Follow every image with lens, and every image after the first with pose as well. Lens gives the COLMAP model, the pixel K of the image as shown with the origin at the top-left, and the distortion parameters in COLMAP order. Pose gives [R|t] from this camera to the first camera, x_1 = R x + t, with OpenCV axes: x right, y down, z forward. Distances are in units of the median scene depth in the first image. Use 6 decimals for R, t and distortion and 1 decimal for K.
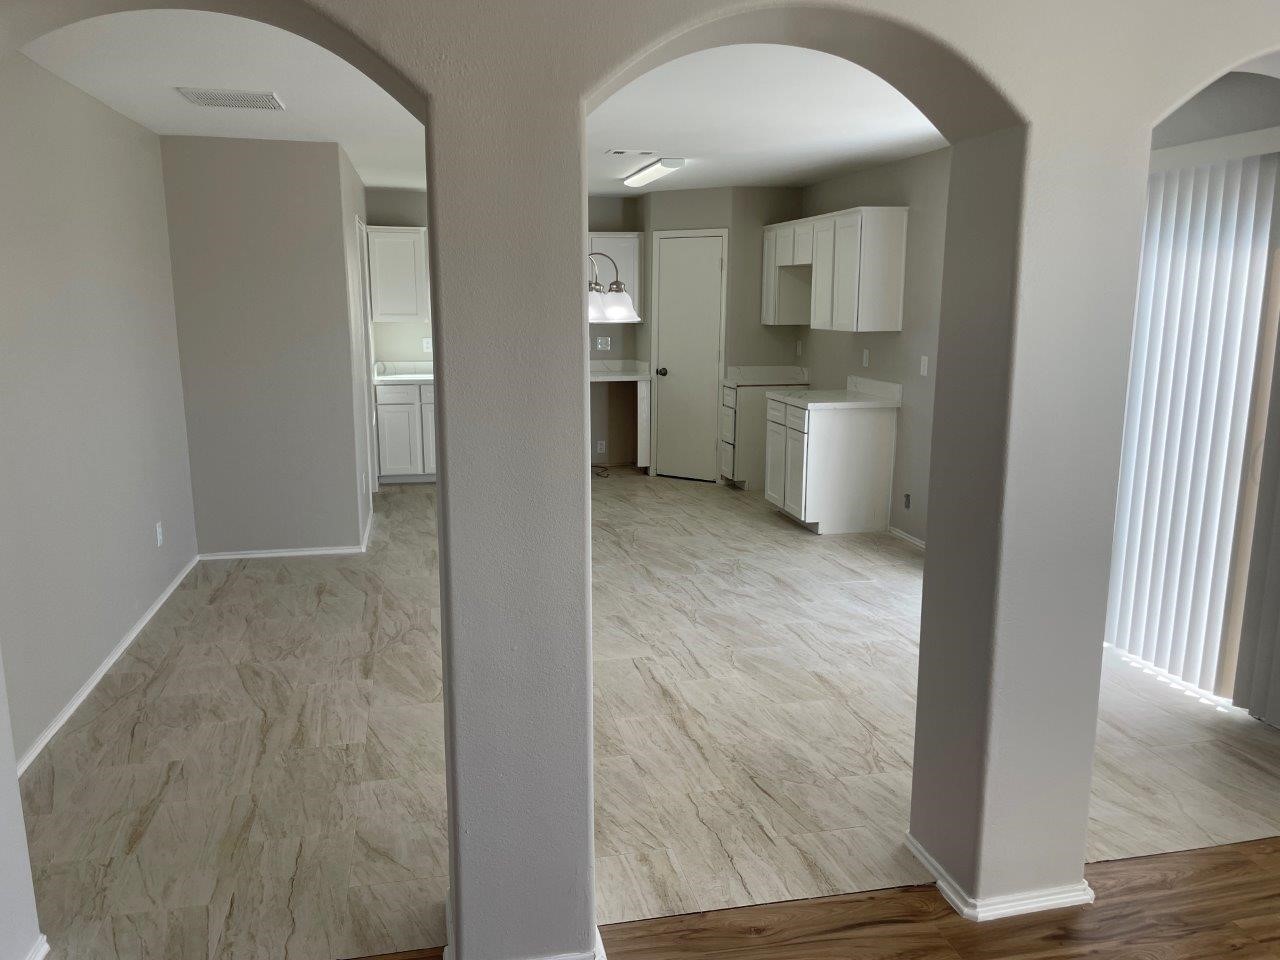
lens RADIAL K [[960.0, 0, 654.5], [0, 960.0, 485.0], [0, 0, 1]] dist [0.066216, -0.089857]
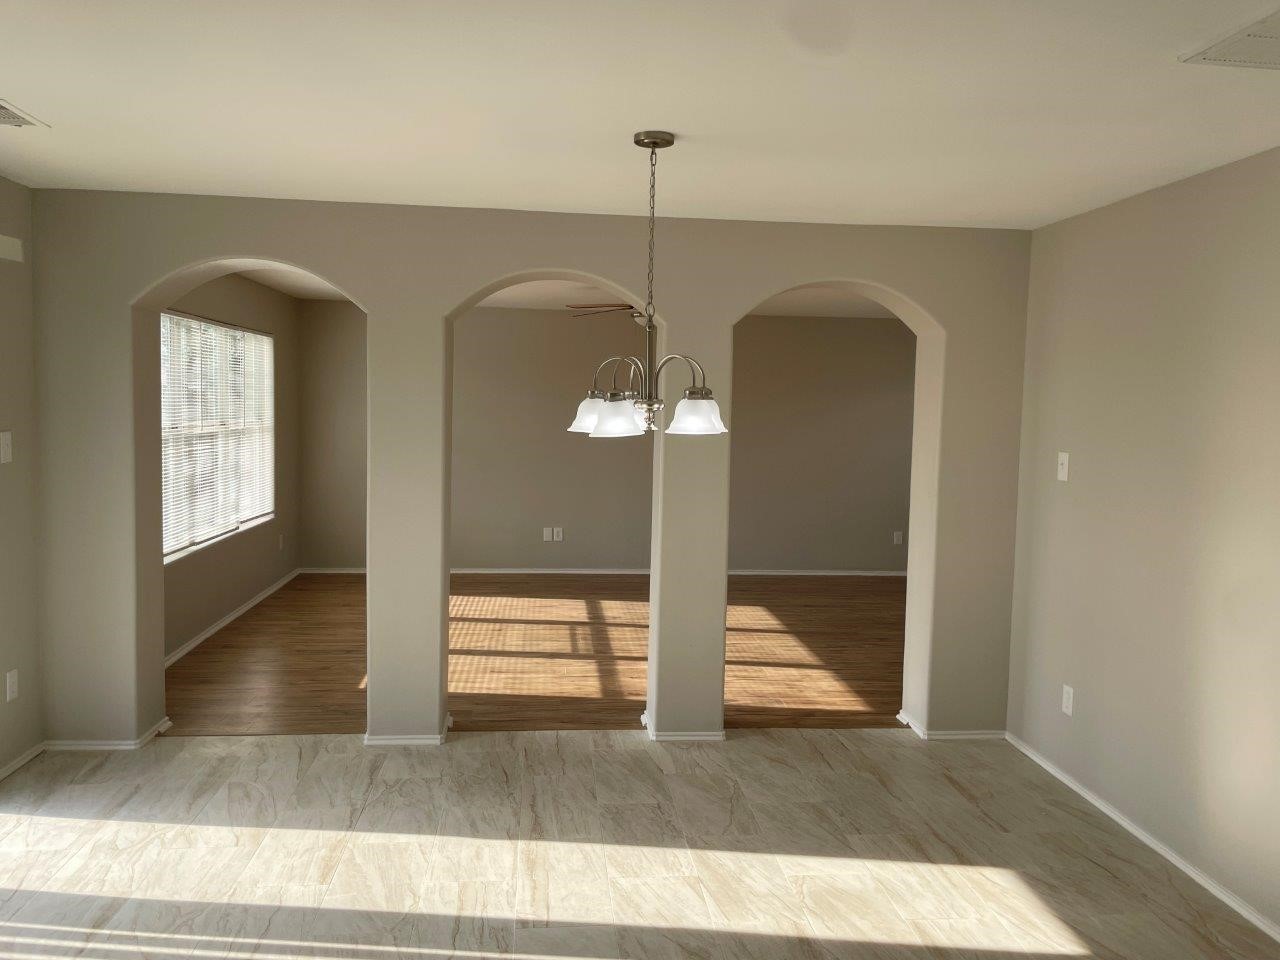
lens RADIAL K [[960.0, 0, 654.5], [0, 960.0, 485.0], [0, 0, 1]] dist [0.066216, -0.089857]
pose [[-0.992195, -0.034287, 0.119892, -0.201327], [-0.001275, 0.964195, 0.265193, -0.356201], [-0.124692, 0.262970, -0.956713, 1.856360]]
